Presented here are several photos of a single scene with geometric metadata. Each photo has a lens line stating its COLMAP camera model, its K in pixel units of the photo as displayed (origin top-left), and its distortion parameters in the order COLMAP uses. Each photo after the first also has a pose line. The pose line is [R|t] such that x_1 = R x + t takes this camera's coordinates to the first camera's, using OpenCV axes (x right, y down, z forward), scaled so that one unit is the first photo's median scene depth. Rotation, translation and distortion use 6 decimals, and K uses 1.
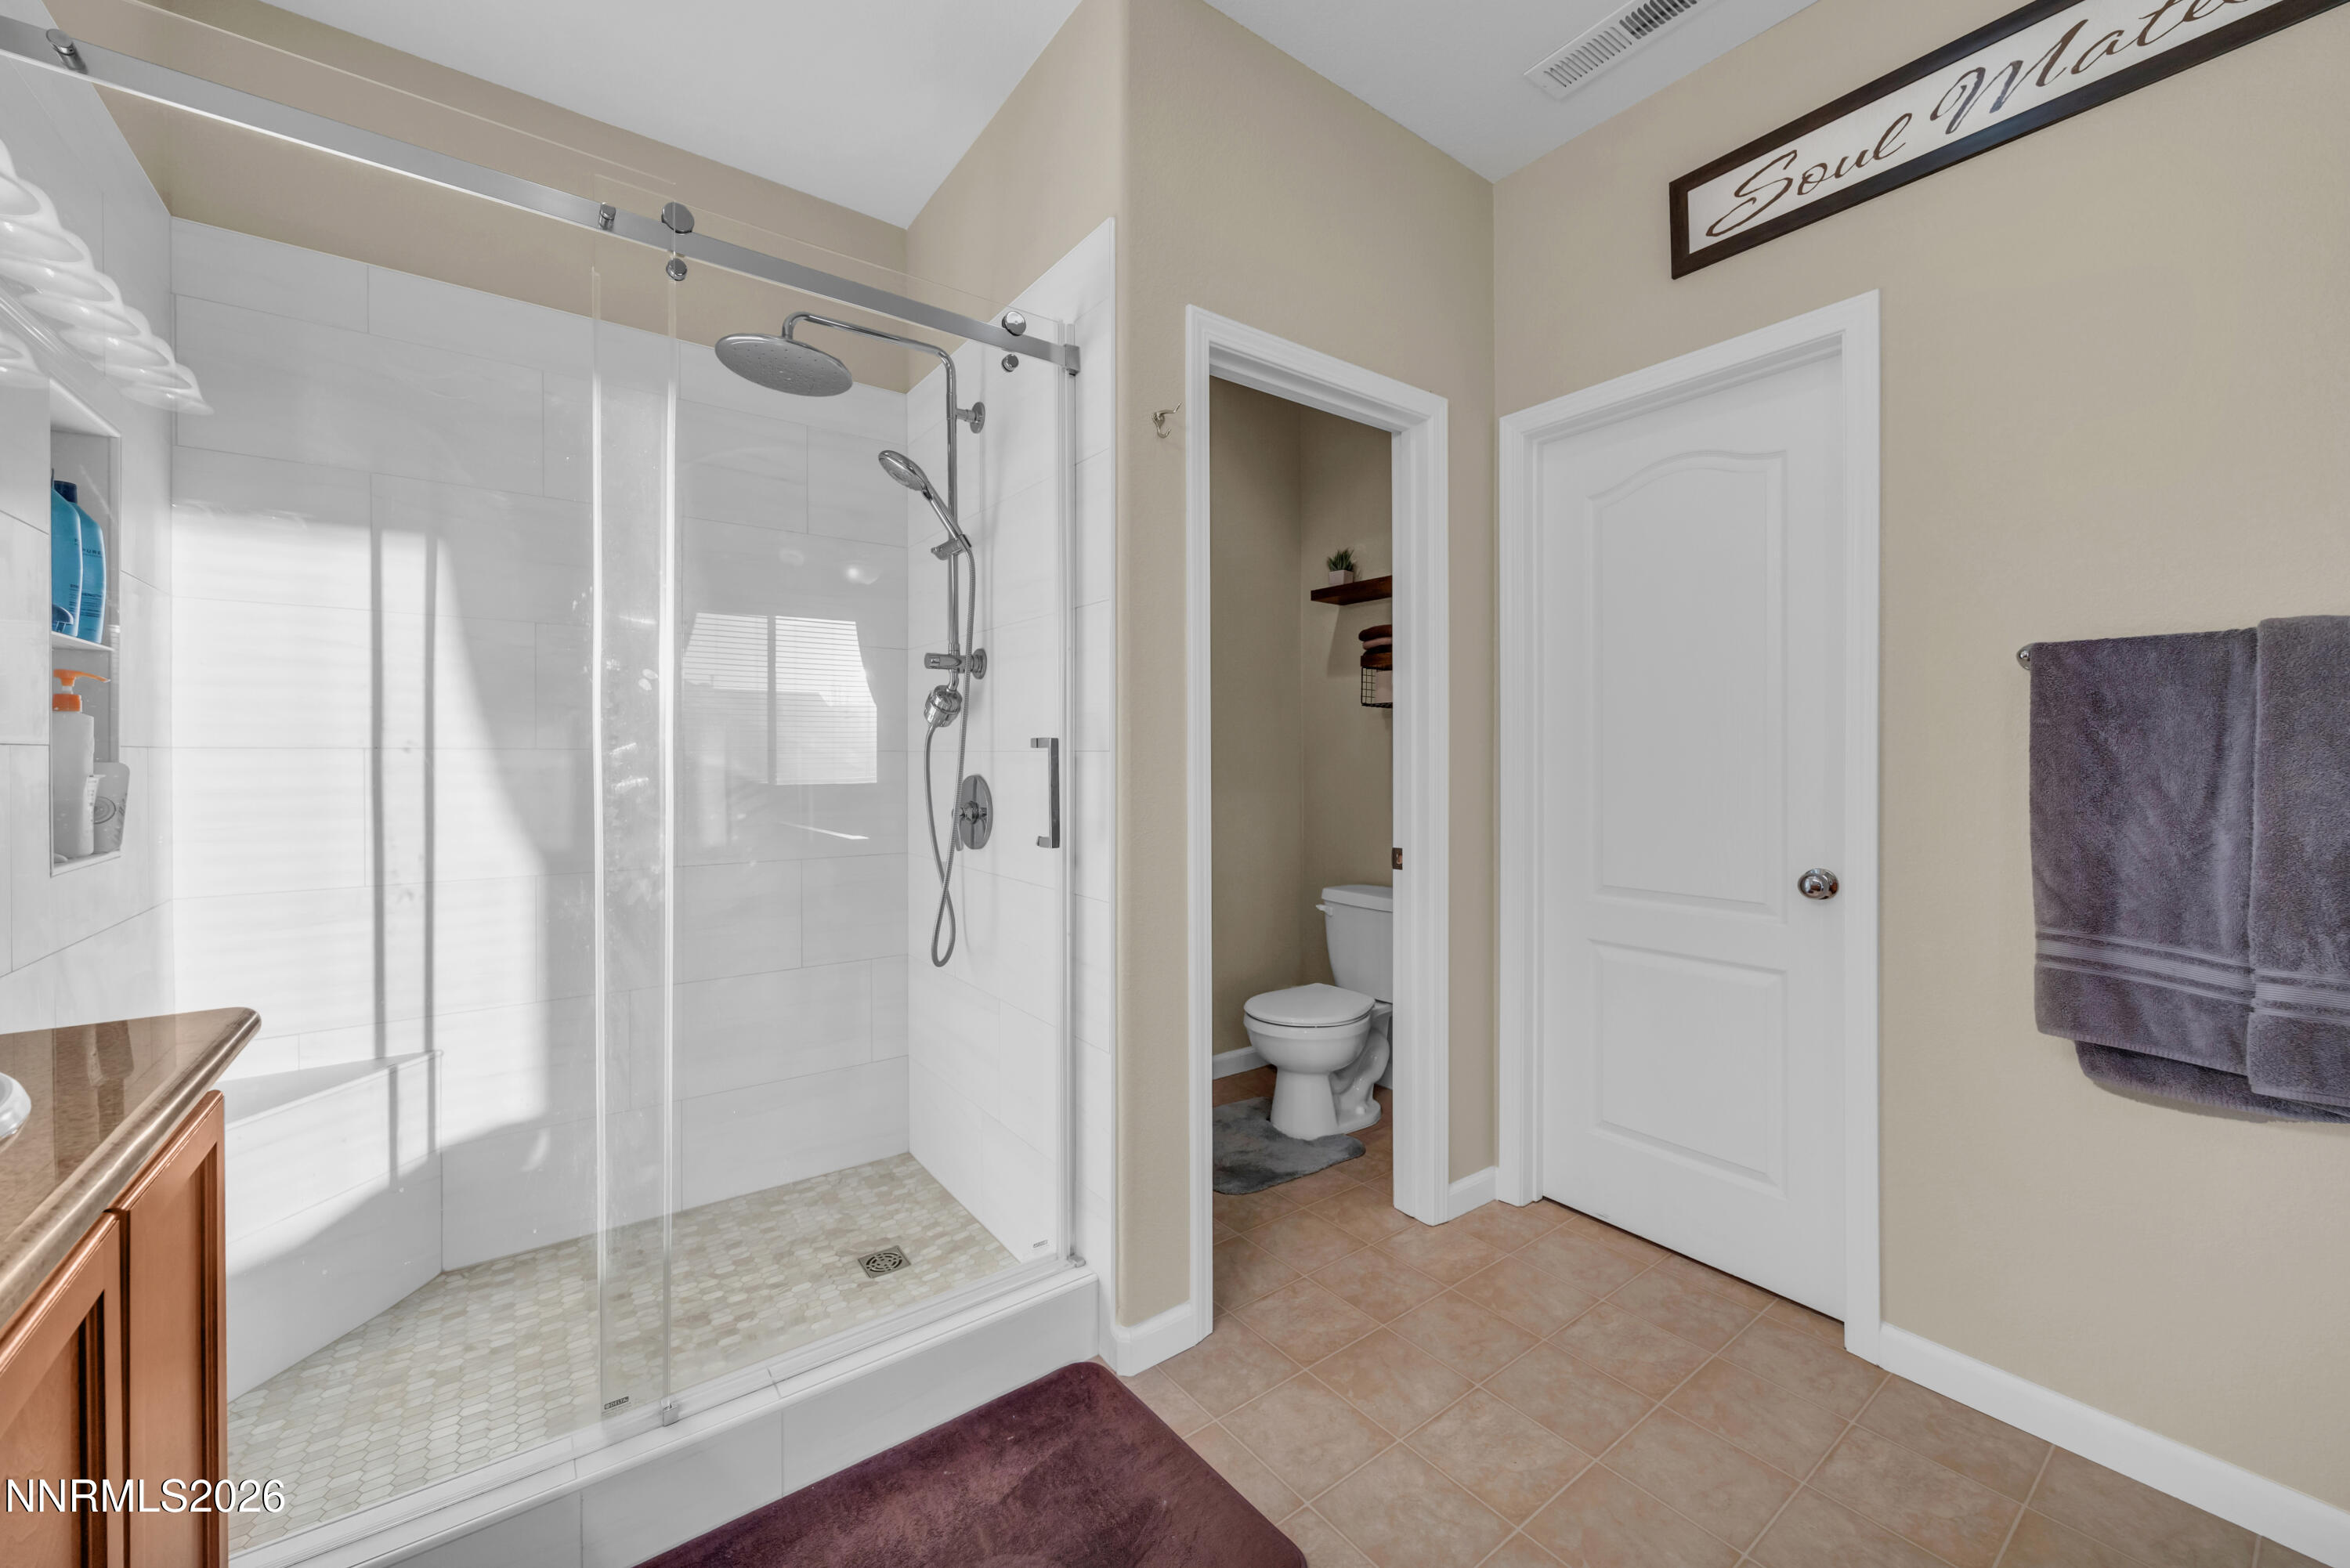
lens RADIAL K [[906.4, 0, 1178.3], [0, 906.4, 769.5], [0, 0, 1]] dist [-0.001925, 0.000060]
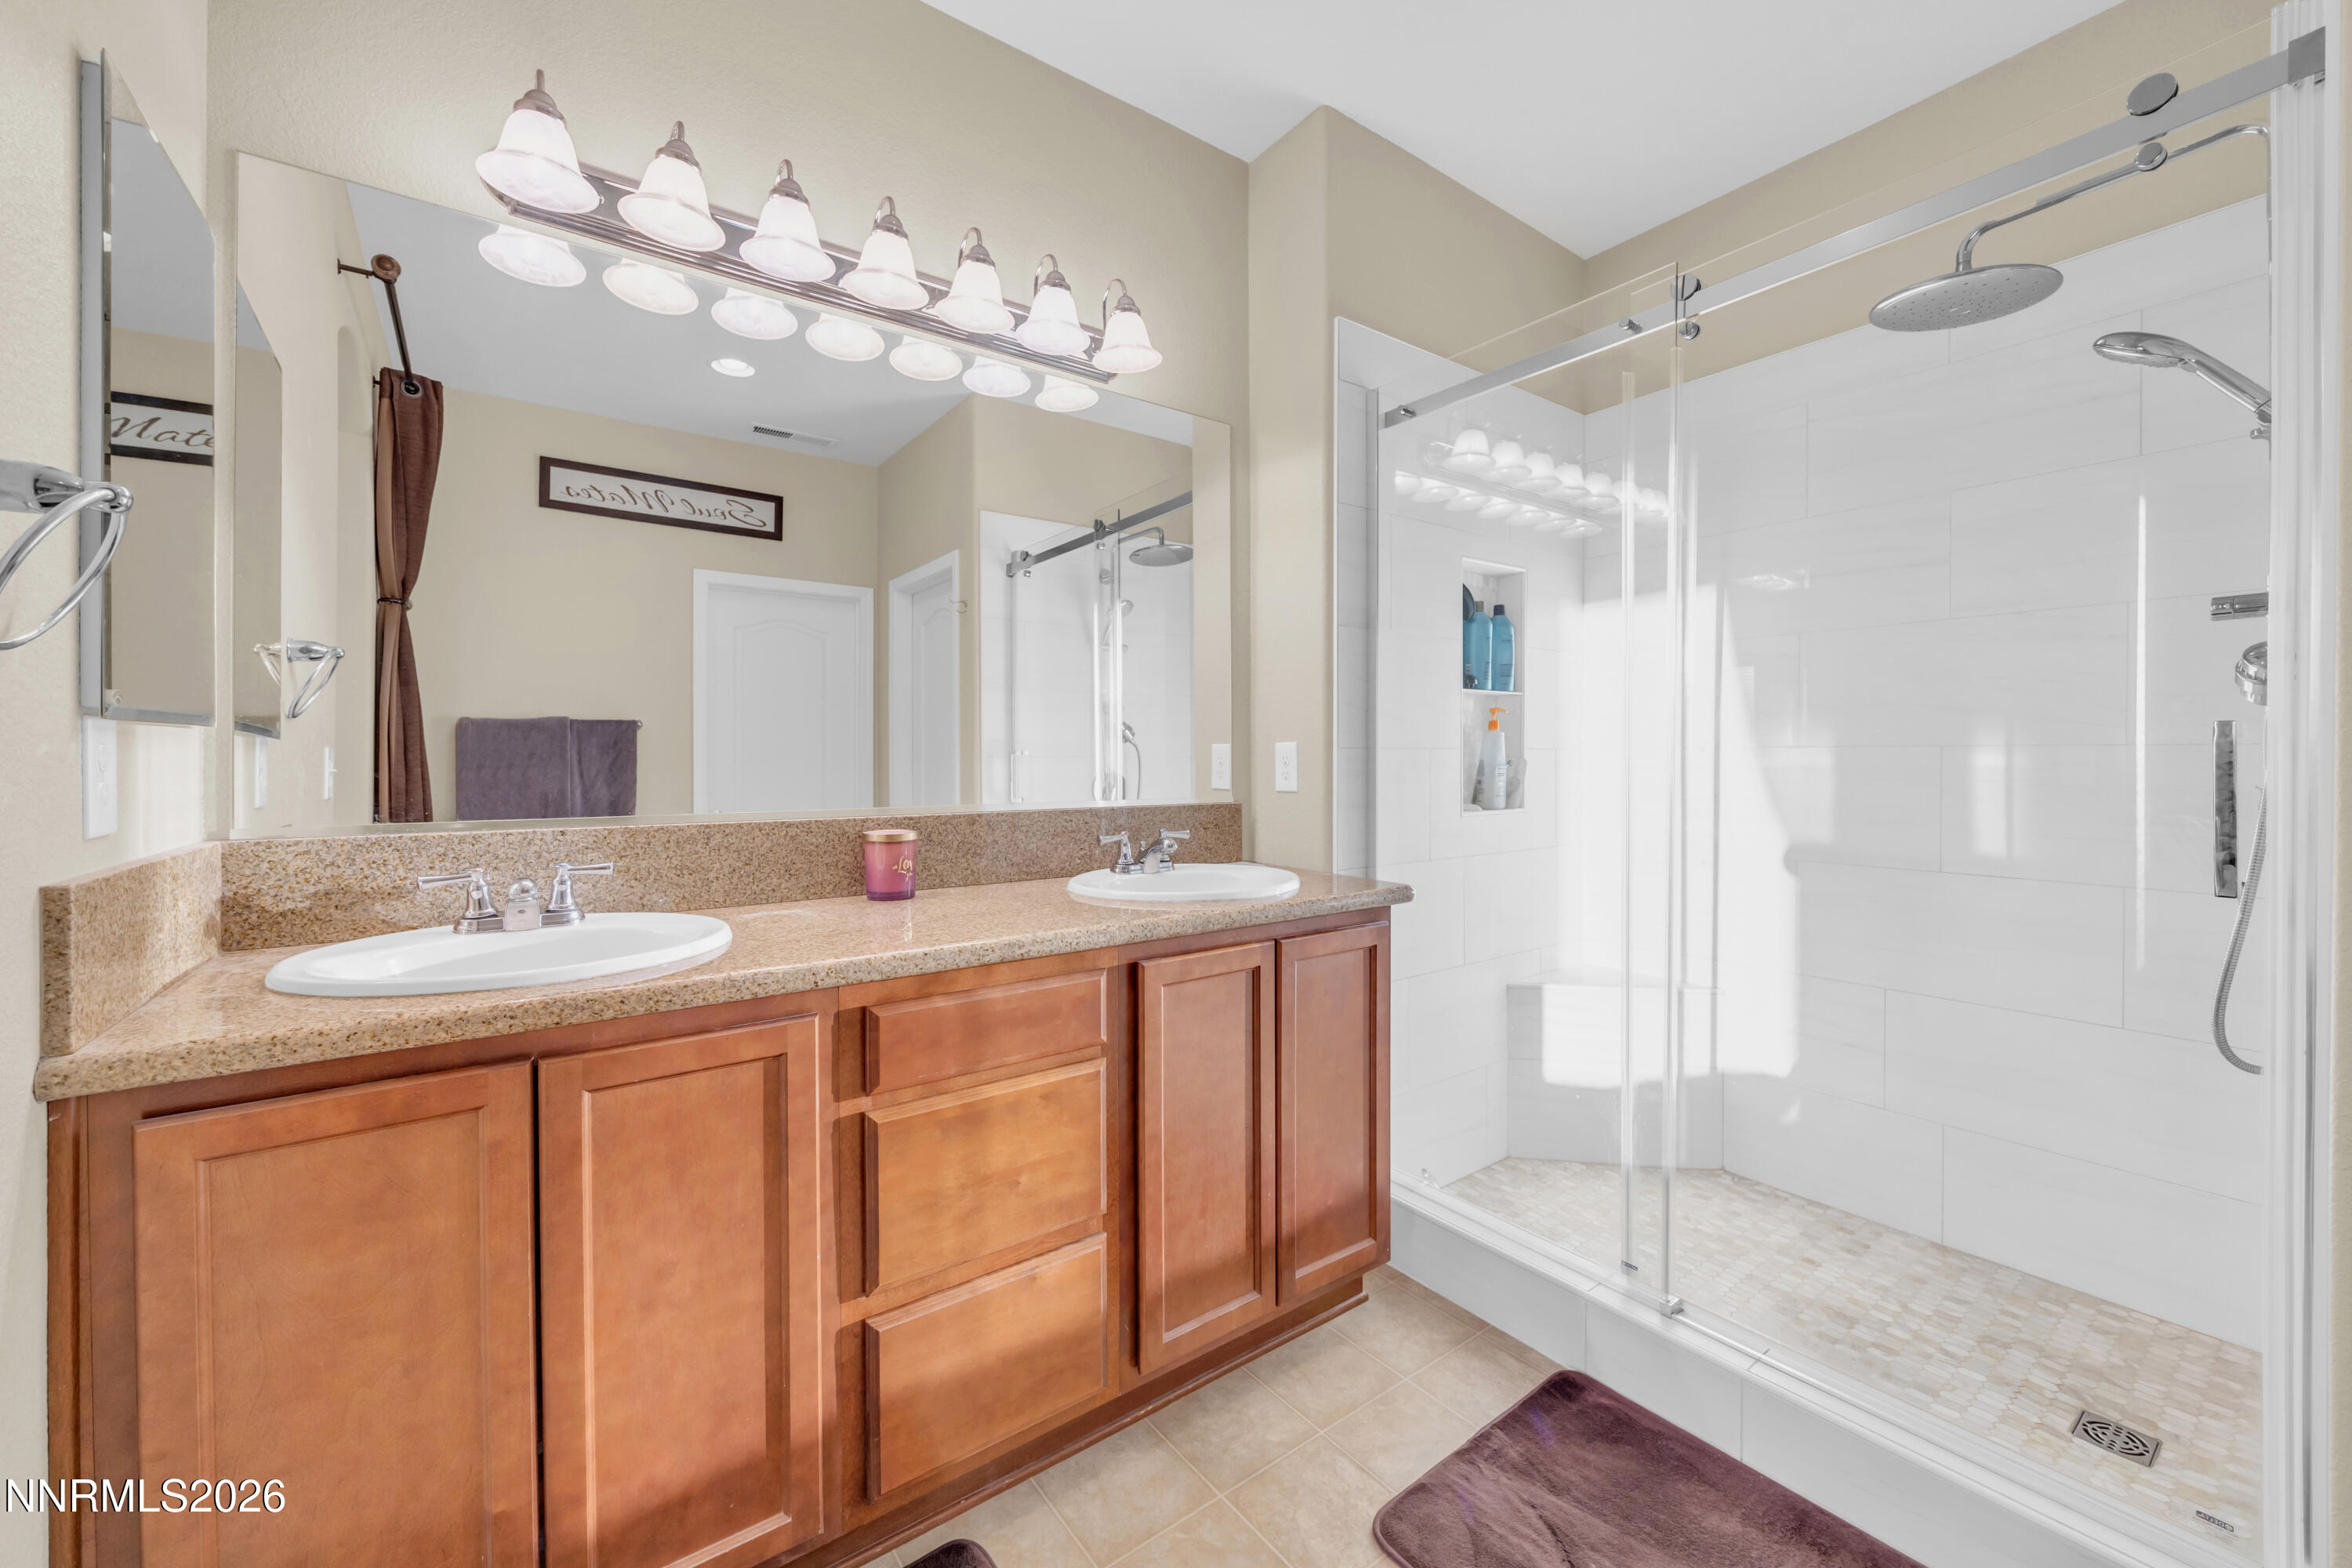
lens RADIAL K [[907.2, 0, 1169.7], [0, 907.2, 768.9], [0, 0, 1]] dist [-0.001925, 0.000060]
pose [[-0.013277, 0.009541, -0.999866, 0.432270], [-0.010007, 0.999903, 0.009674, 0.002533], [0.999862, 0.010134, -0.013180, 0.249081]]
